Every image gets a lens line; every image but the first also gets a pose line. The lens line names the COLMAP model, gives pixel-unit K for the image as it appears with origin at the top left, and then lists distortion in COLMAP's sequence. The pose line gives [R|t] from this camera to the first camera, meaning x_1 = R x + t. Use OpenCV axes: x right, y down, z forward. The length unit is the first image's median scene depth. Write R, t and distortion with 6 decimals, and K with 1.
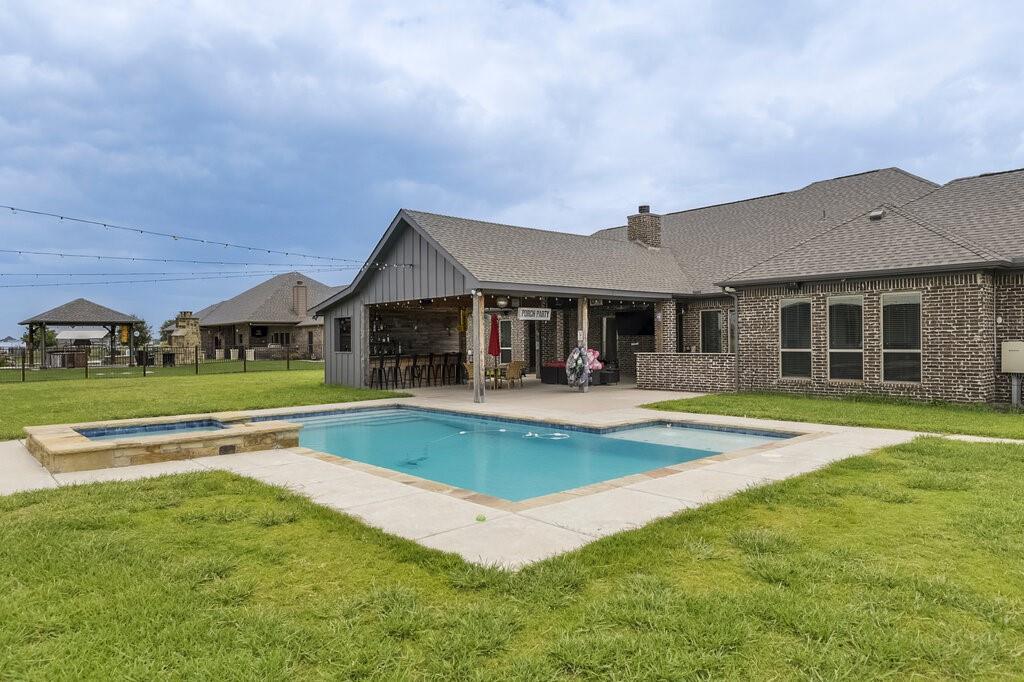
lens RADIAL K [[650.4, 0, 511.2], [0, 650.4, 341.3], [0, 0, 1]] dist [0.000140, 0.000007]
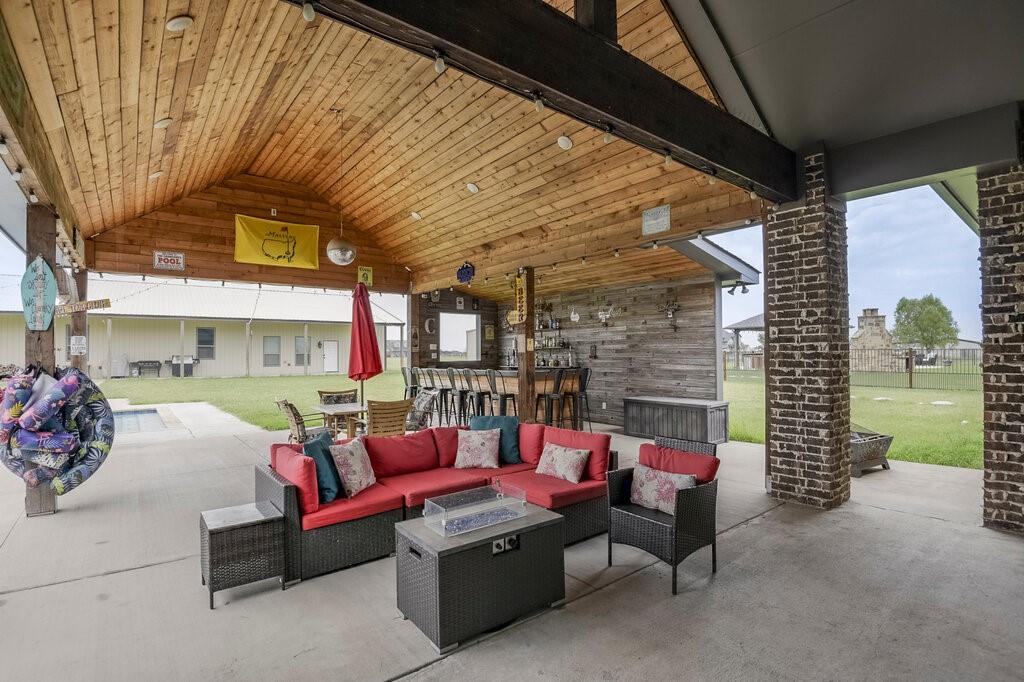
lens RADIAL K [[497.8, 0, 511.8], [0, 497.8, 346.5], [0, 0, 1]] dist [-0.002444, -0.000275]
pose [[-0.053868, -0.001967, -0.998546, 0.251380], [0.005430, 0.999983, -0.002263, 0.001775], [0.998533, -0.005544, -0.053856, 0.921053]]
